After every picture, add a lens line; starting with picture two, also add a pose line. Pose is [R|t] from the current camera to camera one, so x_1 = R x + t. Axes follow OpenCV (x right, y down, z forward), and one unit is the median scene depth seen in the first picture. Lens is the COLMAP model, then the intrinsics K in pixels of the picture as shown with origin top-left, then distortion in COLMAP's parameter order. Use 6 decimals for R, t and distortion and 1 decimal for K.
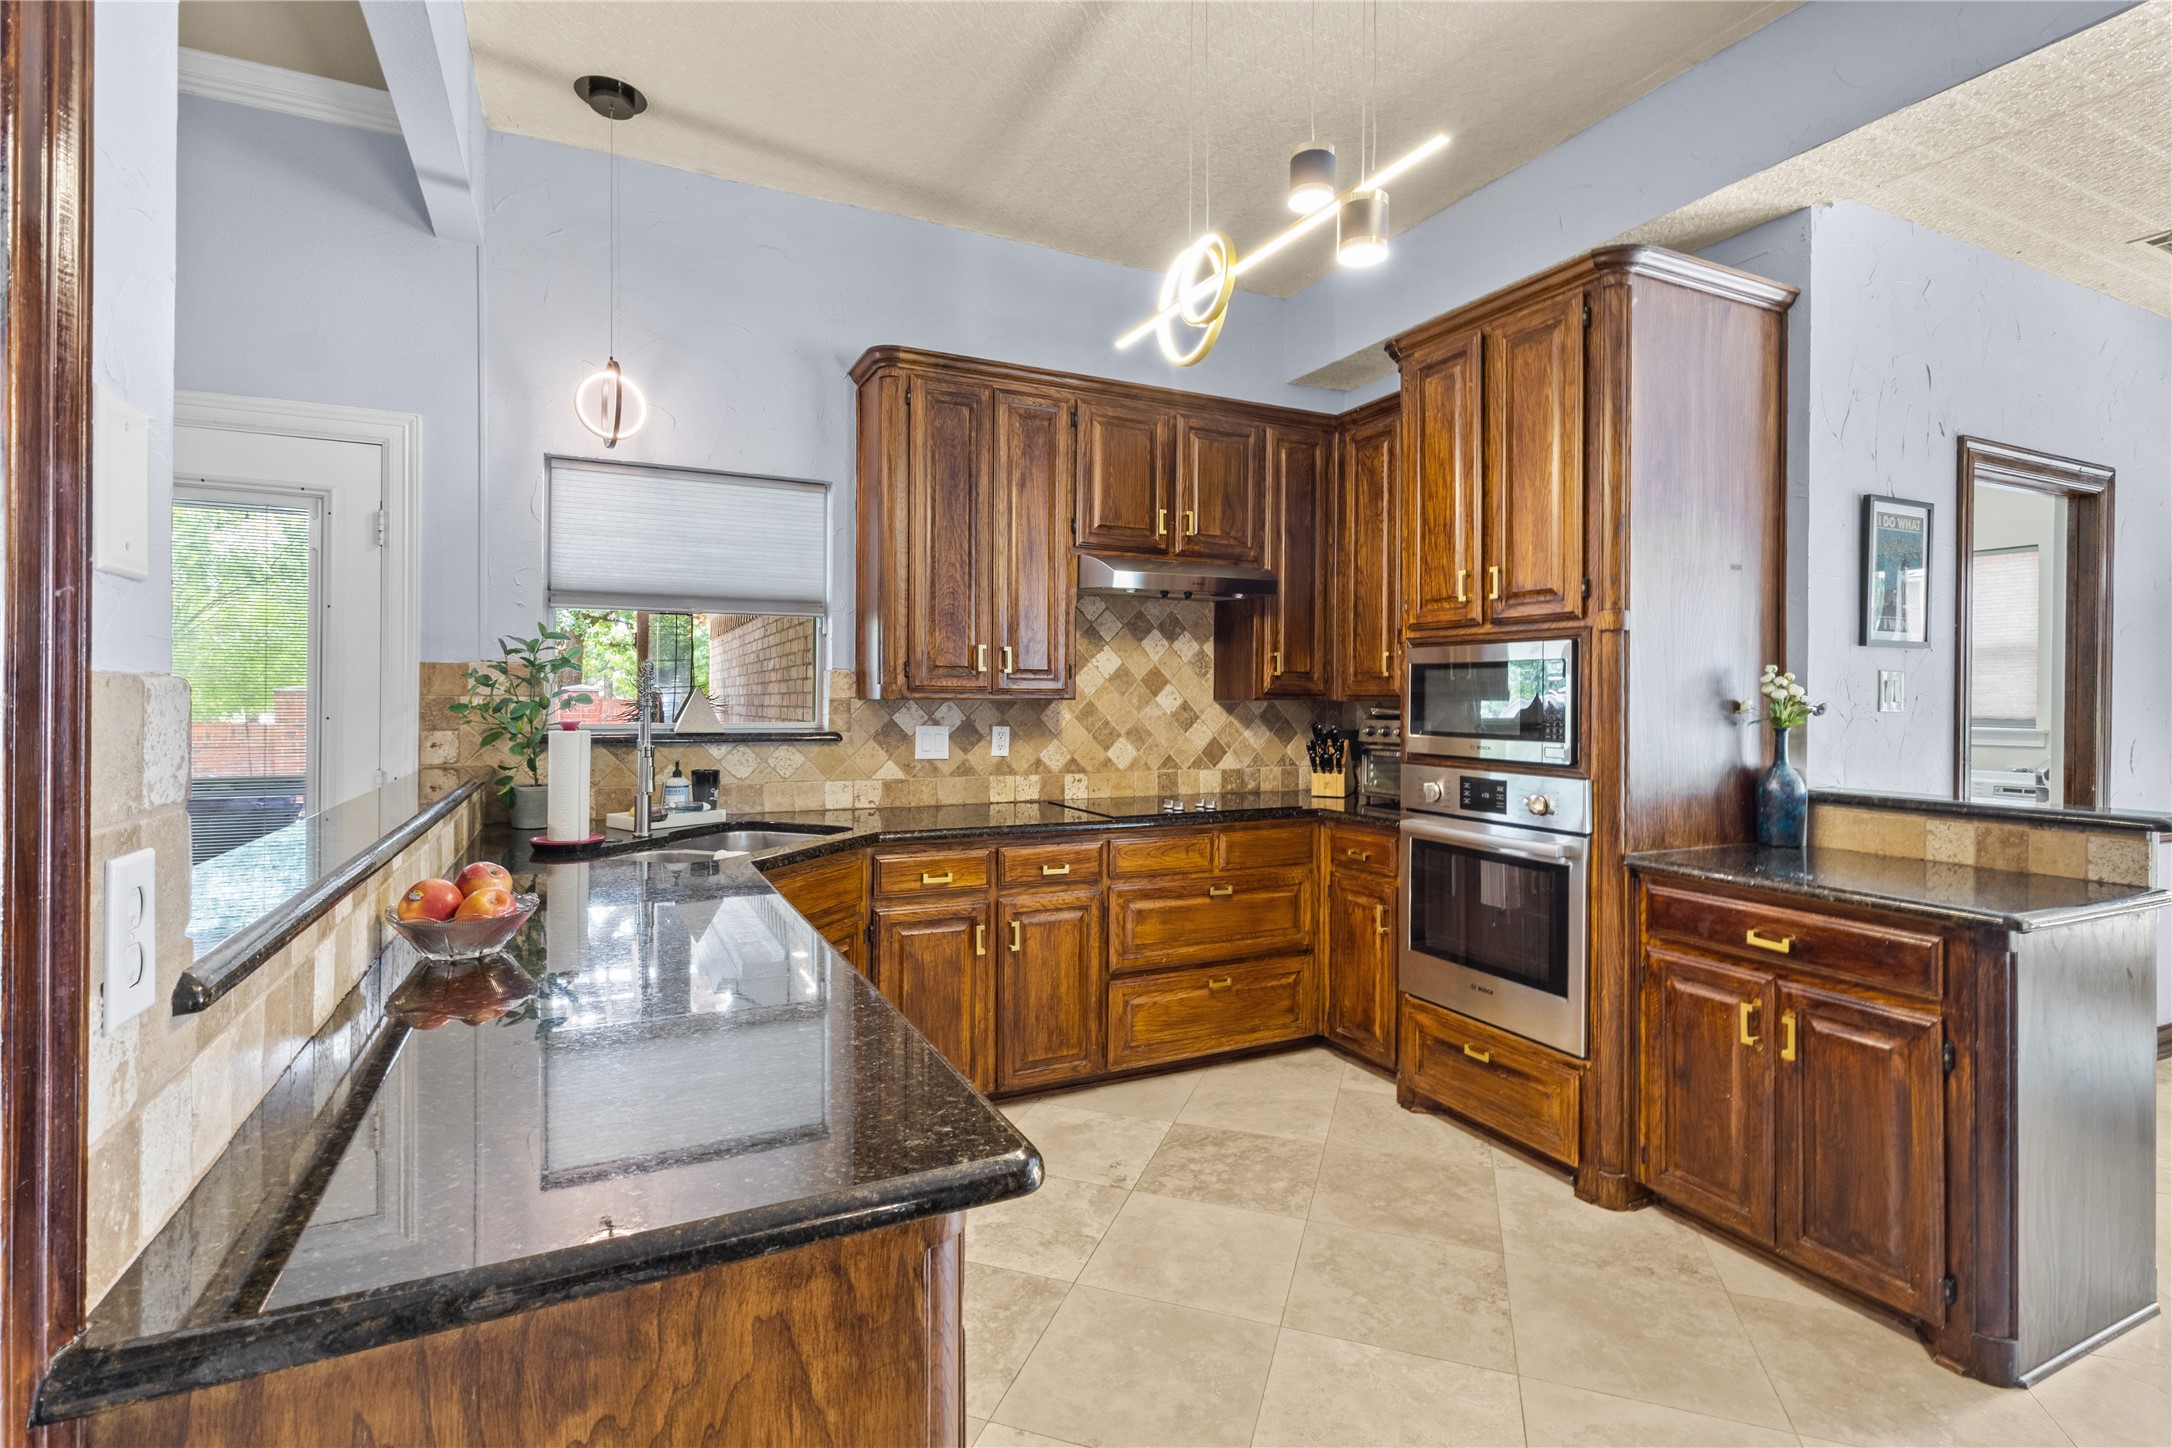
lens RADIAL K [[1020.1, 0, 1079.7], [0, 1020.1, 705.1], [0, 0, 1]] dist [0.003637, 0.001032]
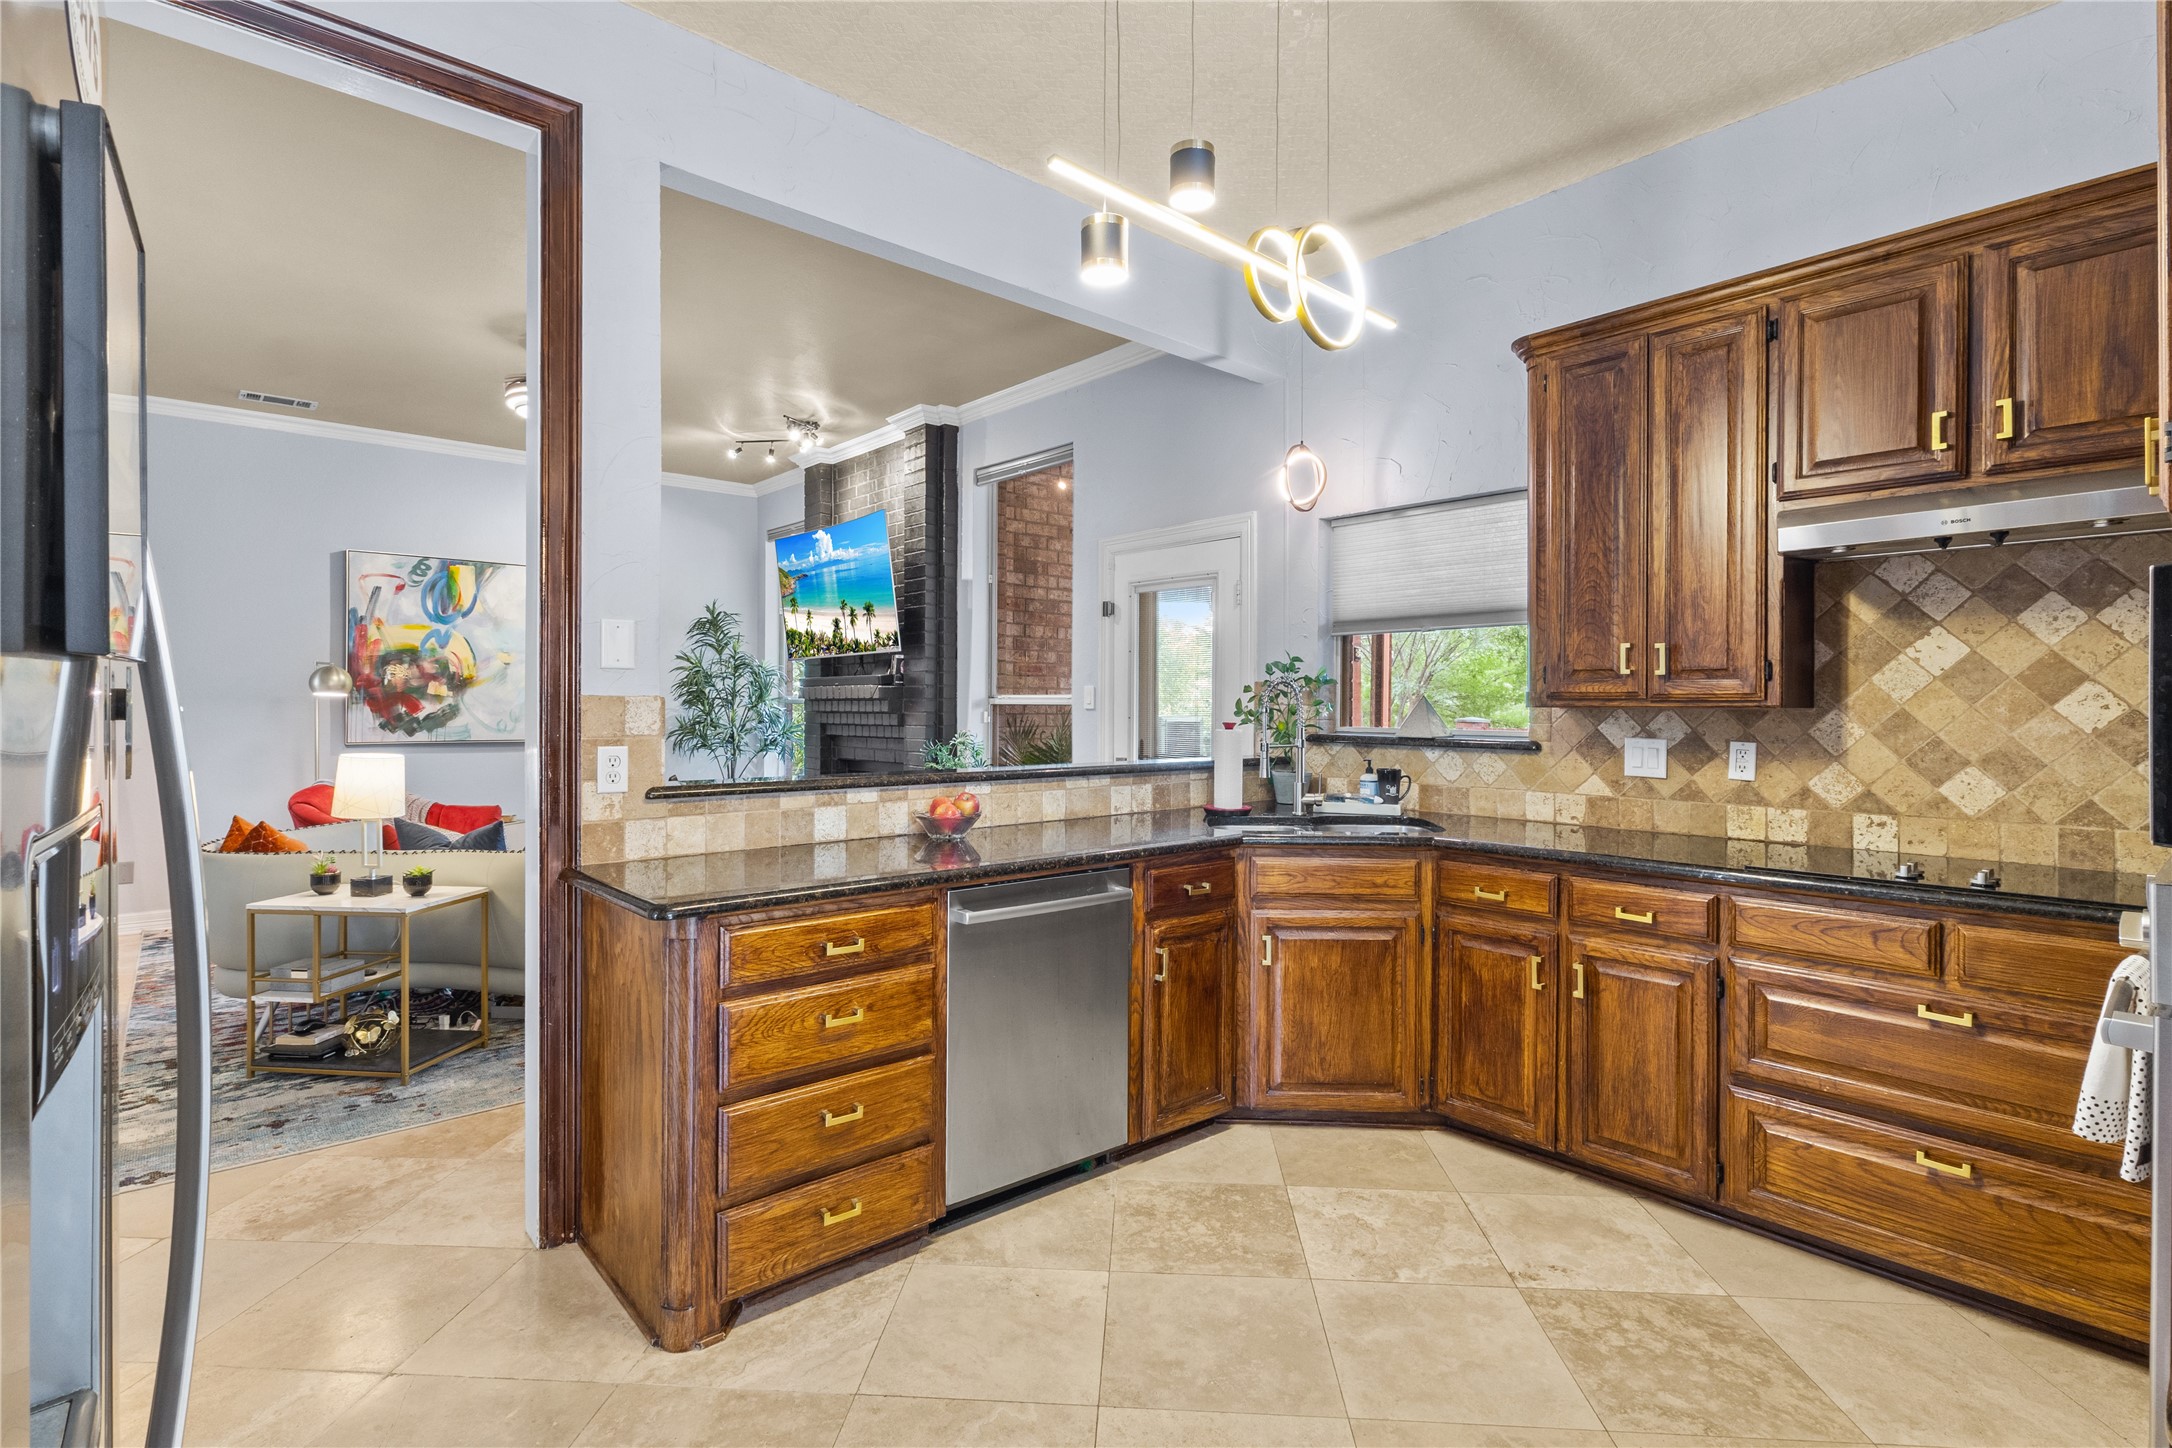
lens RADIAL K [[1020.1, 0, 1081.2], [0, 1020.1, 715.1], [0, 0, 1]] dist [0.003637, 0.001032]
pose [[0.265046, 0.004221, -0.964226, 0.582965], [-0.009814, 0.999950, 0.001680, 0.003969], [0.964186, 0.009018, 0.265075, 0.323357]]
